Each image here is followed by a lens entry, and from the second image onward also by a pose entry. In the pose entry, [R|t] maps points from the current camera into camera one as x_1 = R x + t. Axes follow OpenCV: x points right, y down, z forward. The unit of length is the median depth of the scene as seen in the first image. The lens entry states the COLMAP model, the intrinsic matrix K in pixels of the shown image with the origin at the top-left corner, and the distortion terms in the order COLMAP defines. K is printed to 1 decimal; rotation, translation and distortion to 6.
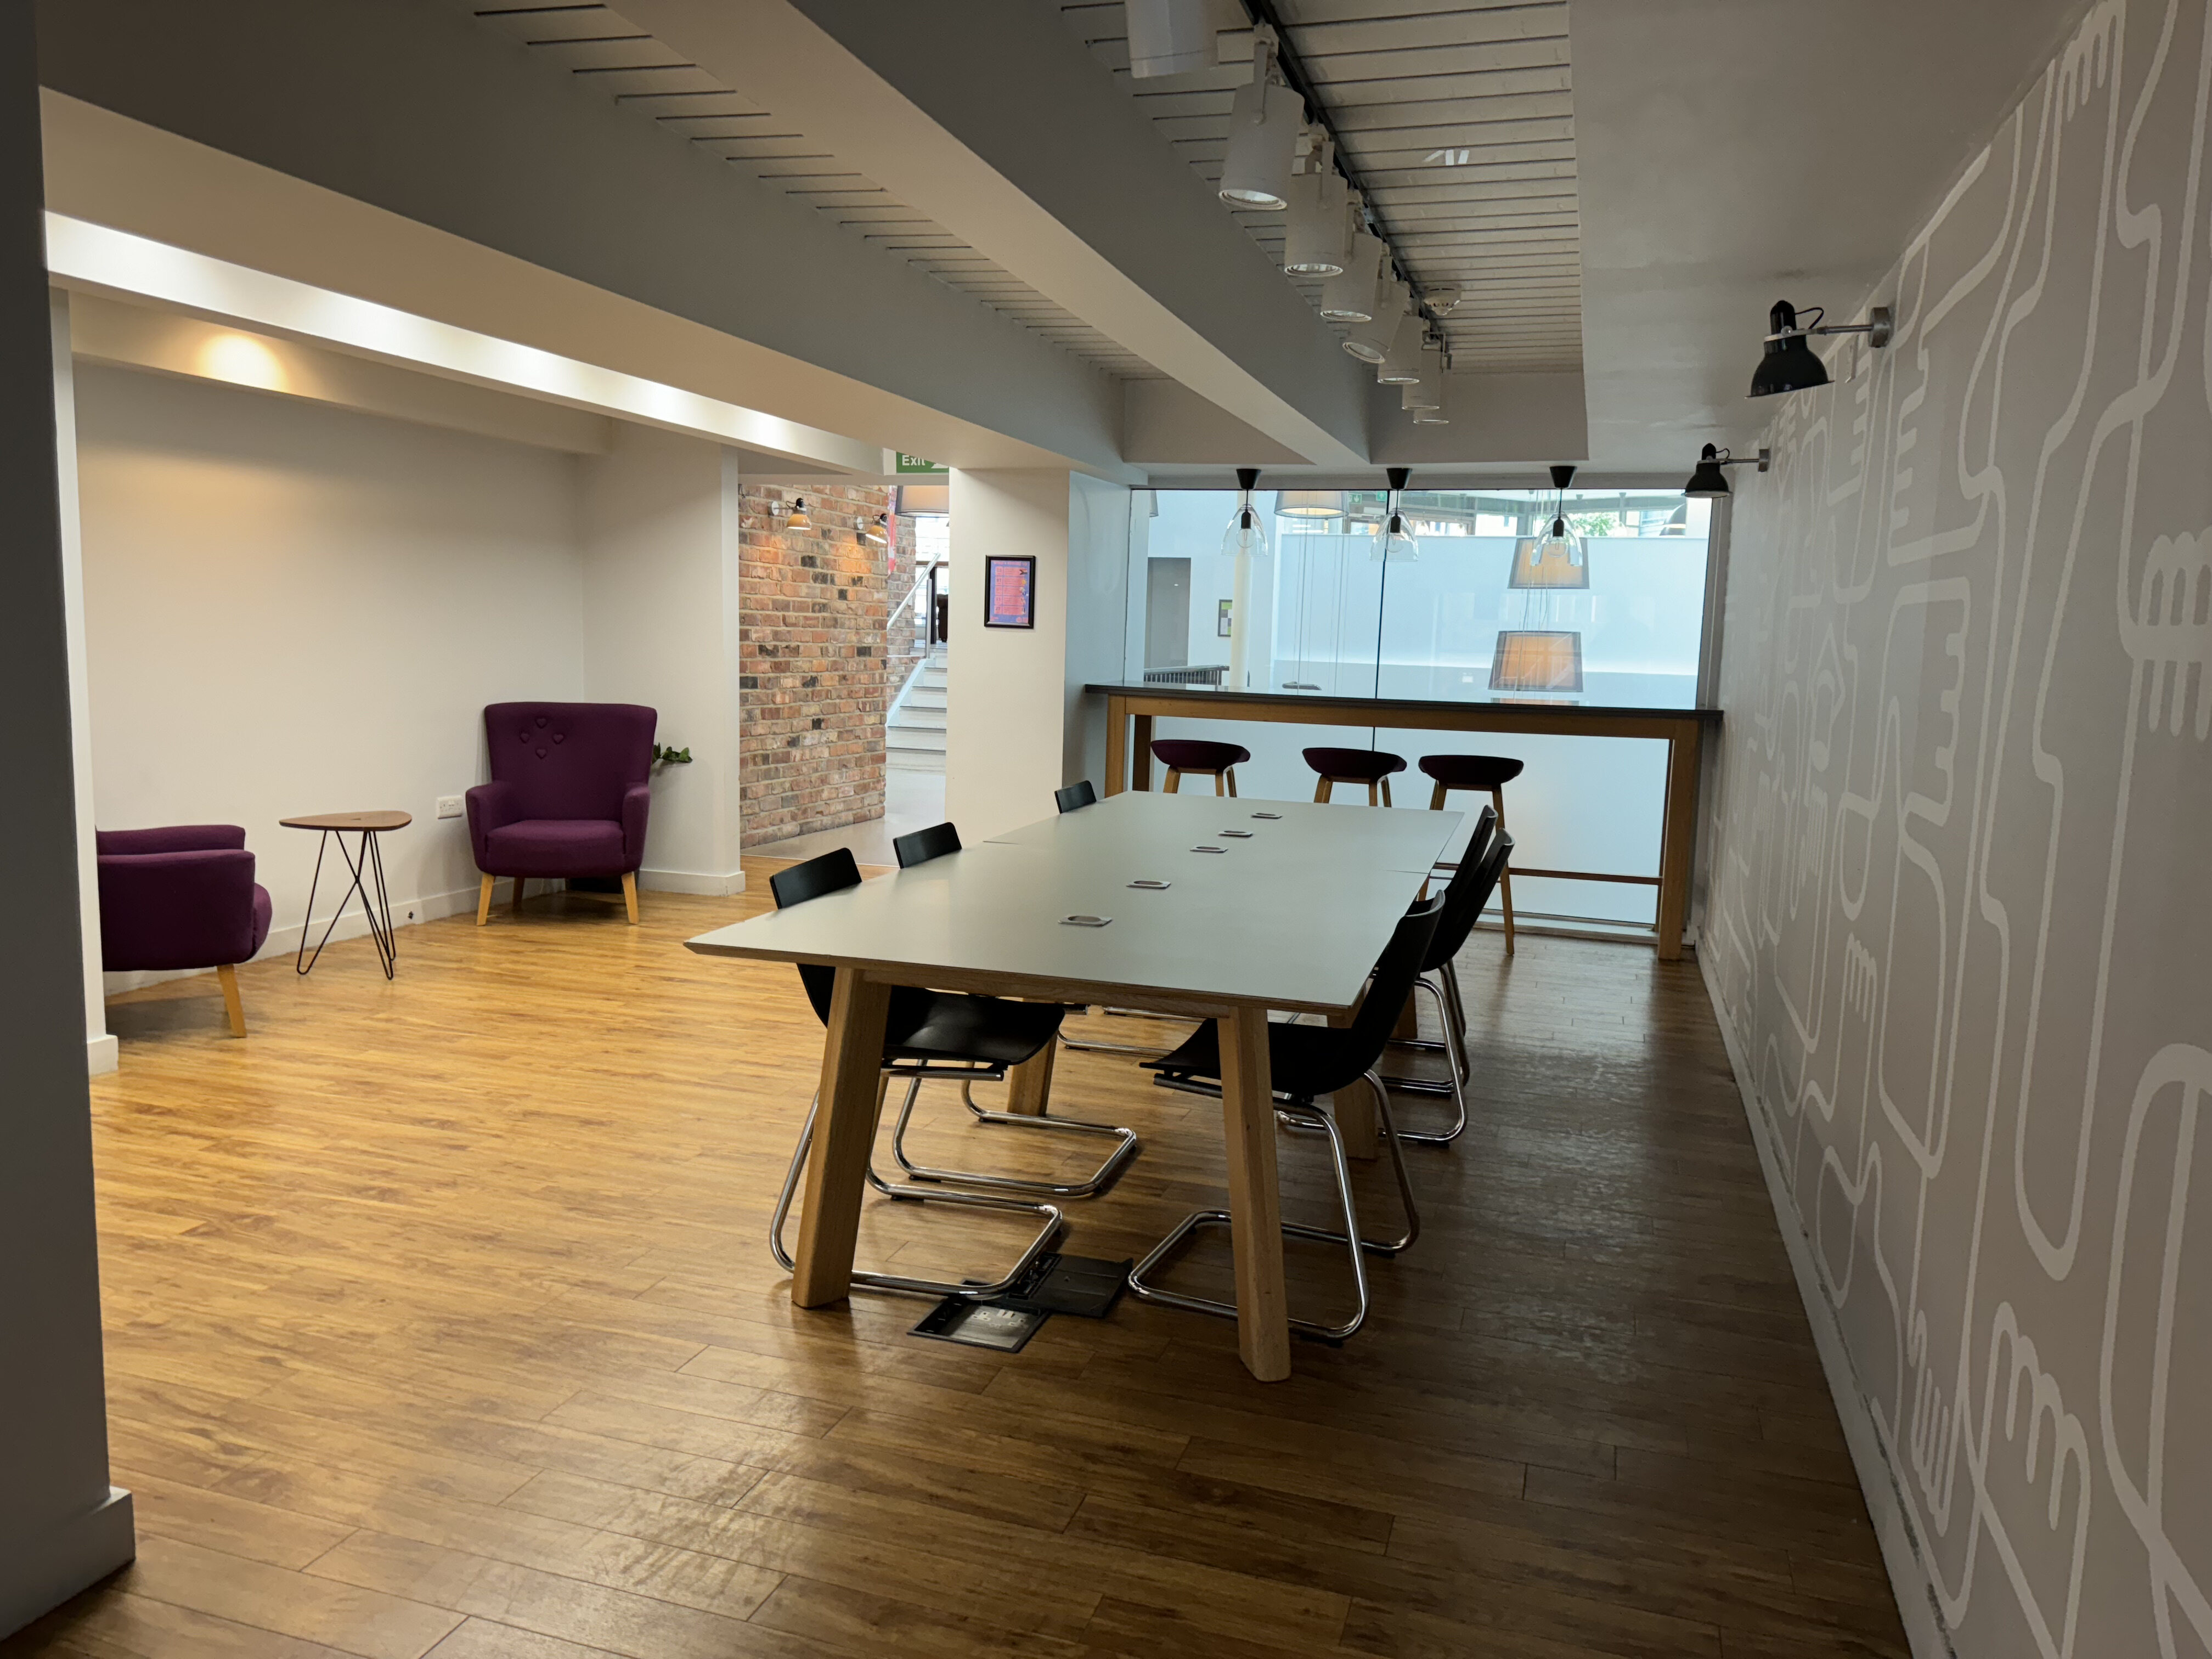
lens RADIAL K [[1578.7, 0, 1112.7], [0, 1578.7, 833.2], [0, 0, 1]] dist [0.035475, -0.036786]
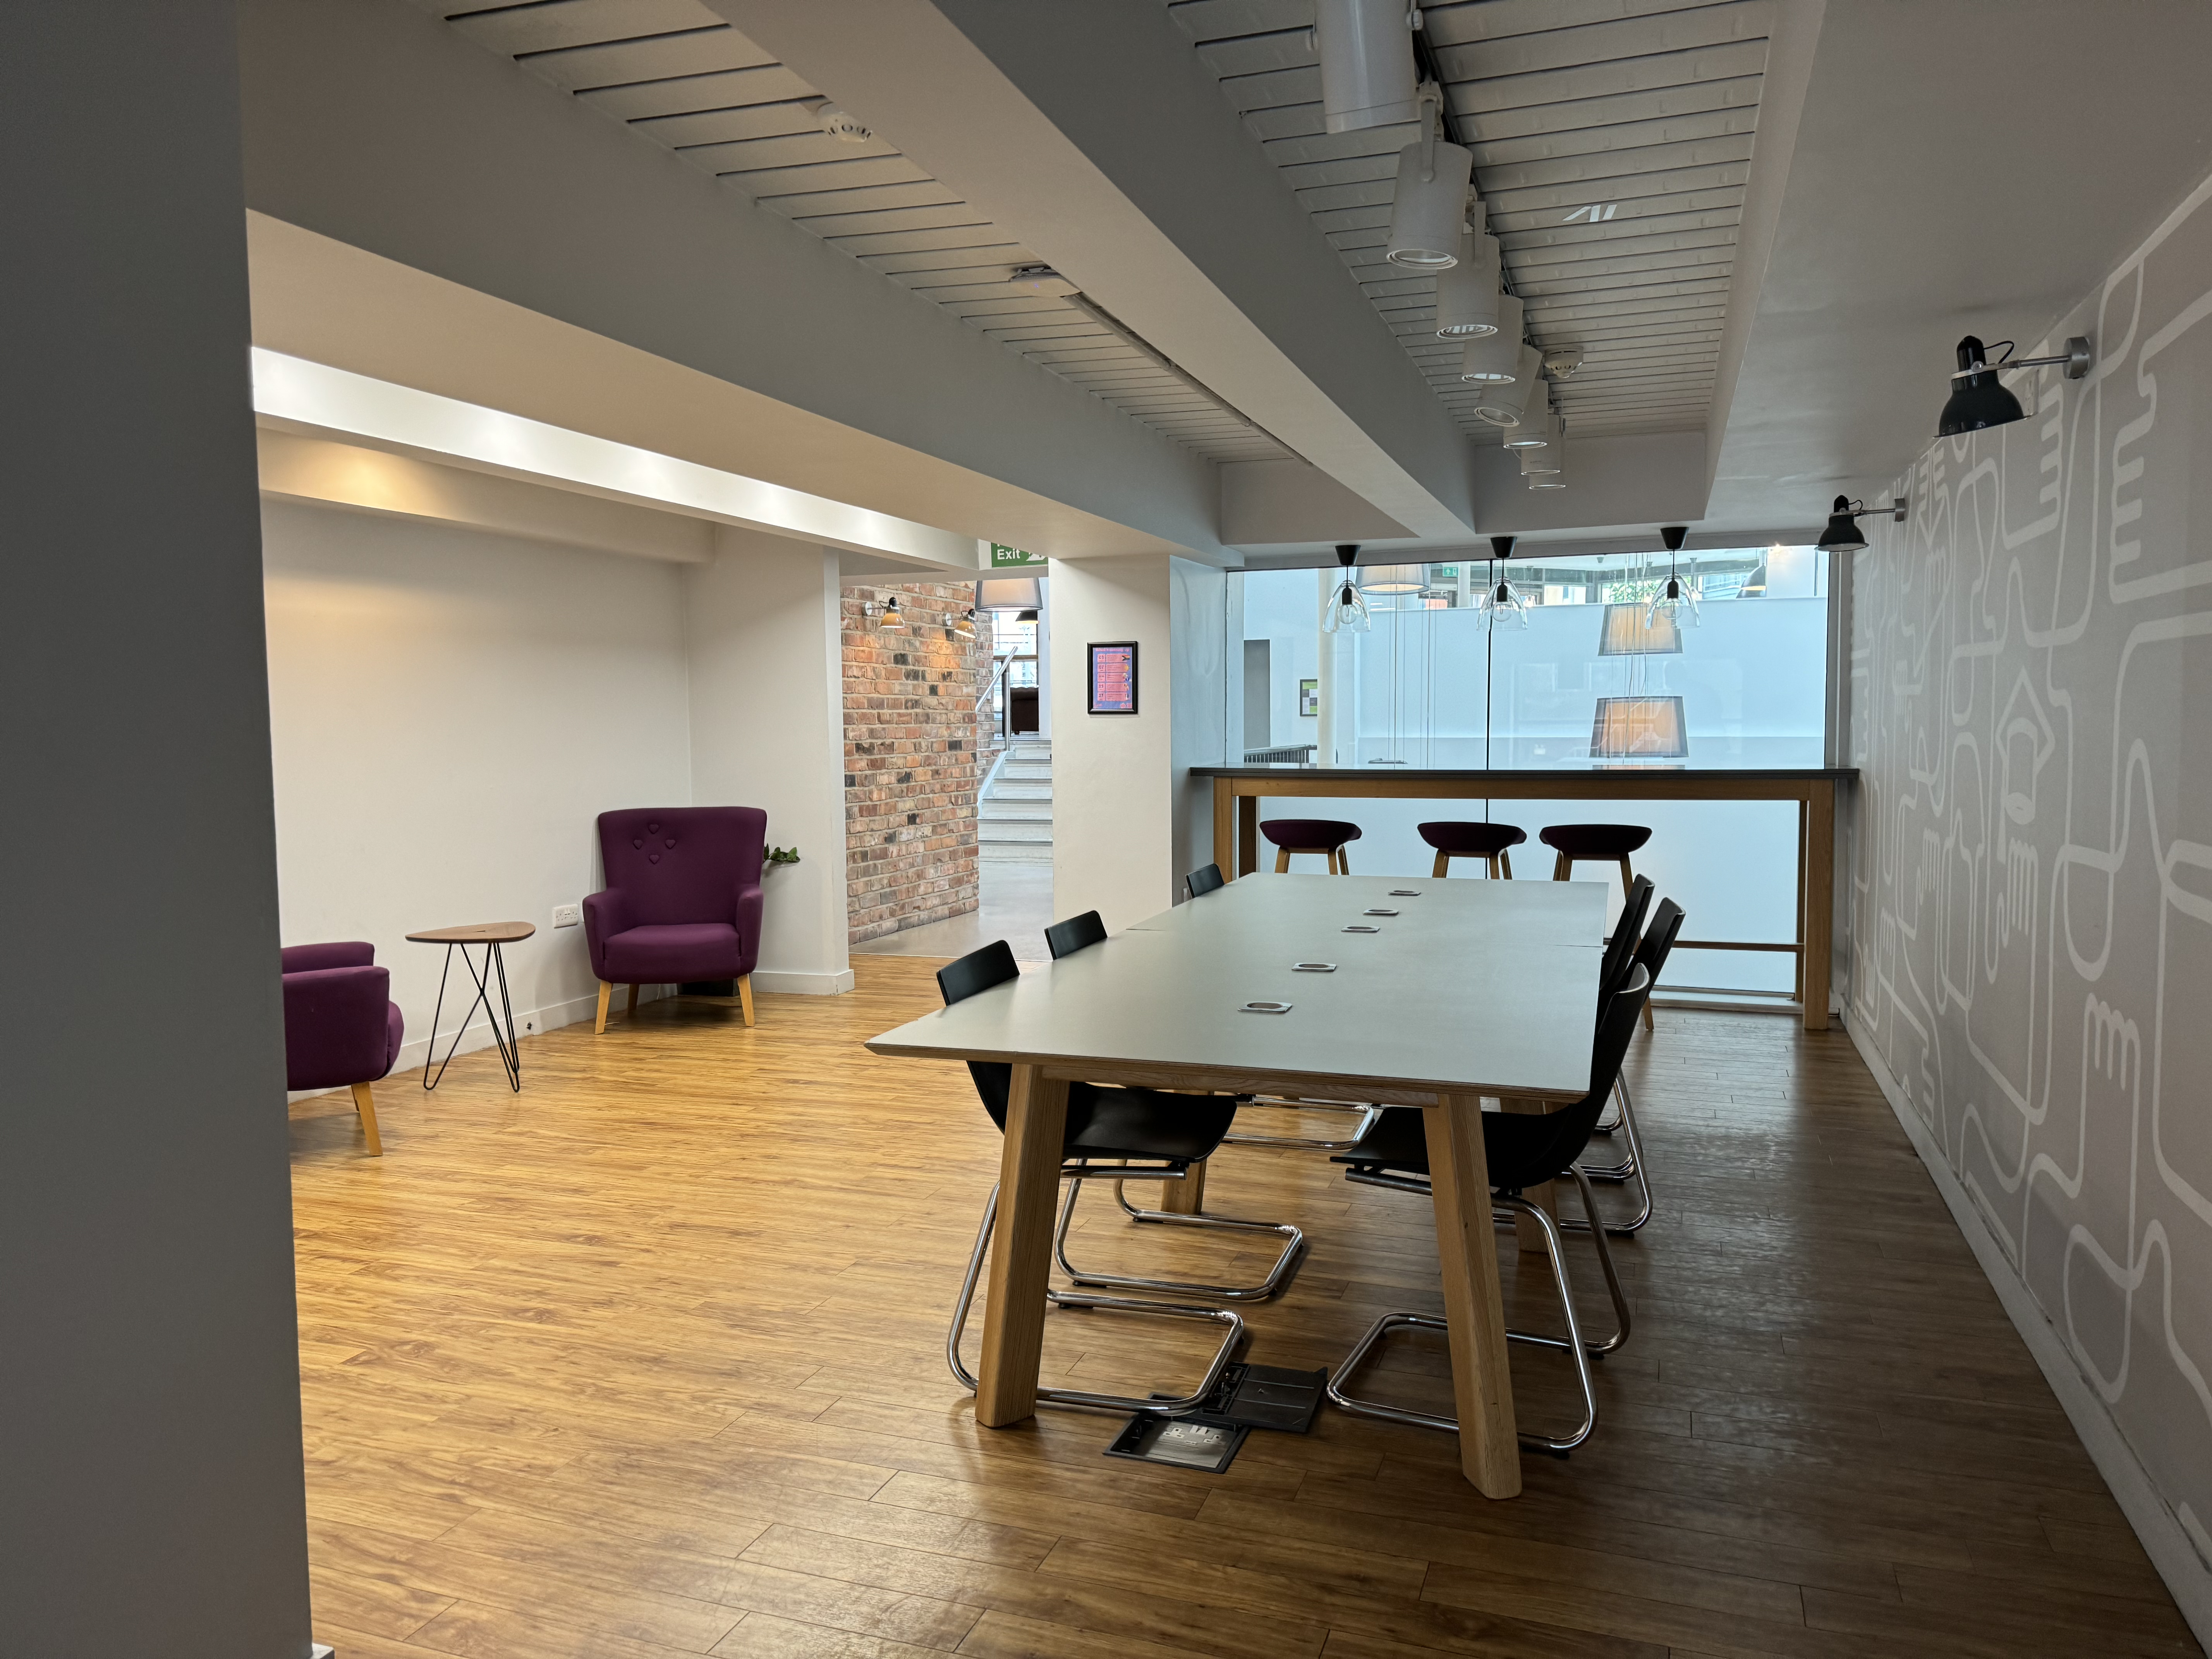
lens RADIAL K [[1578.7, 0, 1111.7], [0, 1578.7, 834.7], [0, 0, 1]] dist [0.035475, -0.036786]
pose [[0.998458, -0.038179, -0.040303, -0.052699], [0.035927, 0.997829, -0.055198, -0.000011], [0.042322, 0.053665, 0.997662, 0.026701]]
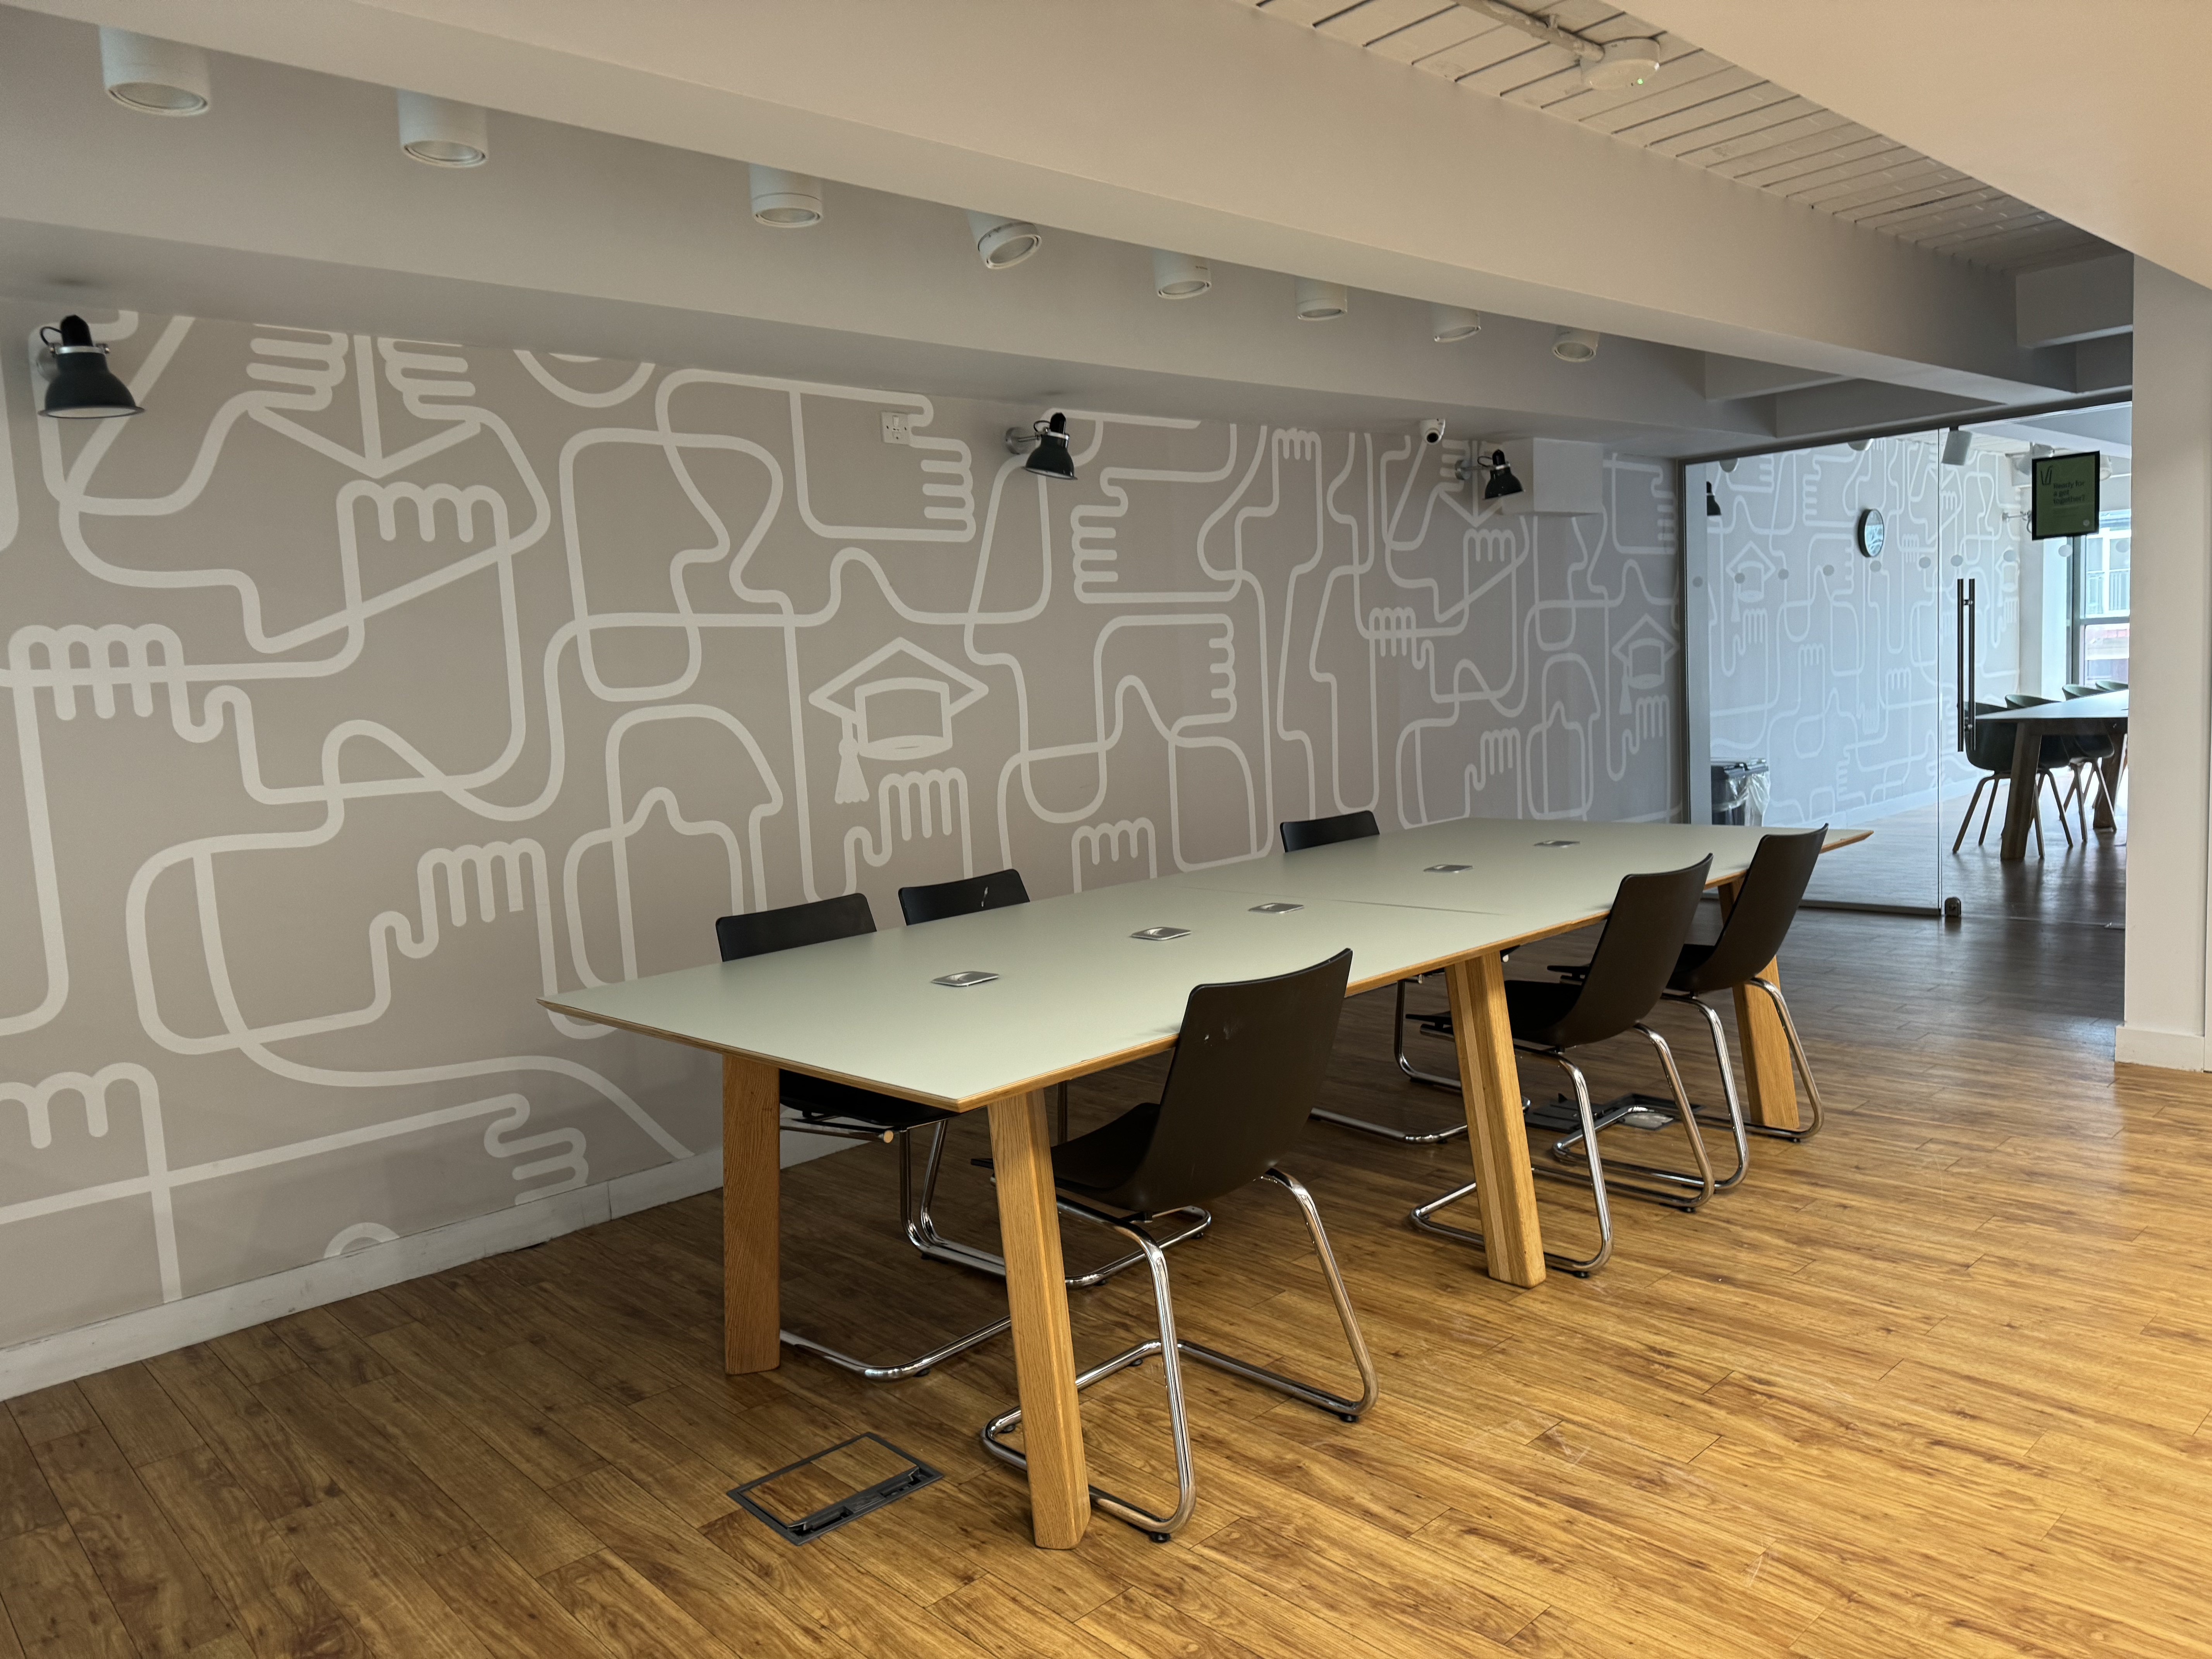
lens RADIAL K [[1578.7, 0, 1116.8], [0, 1578.7, 844.4], [0, 0, 1]] dist [0.035475, -0.036786]
pose [[-0.875020, -0.033126, 0.482953, -0.254917], [0.095755, 0.966100, 0.239755, -0.226220], [-0.474523, 0.256036, -0.842184, 1.749757]]
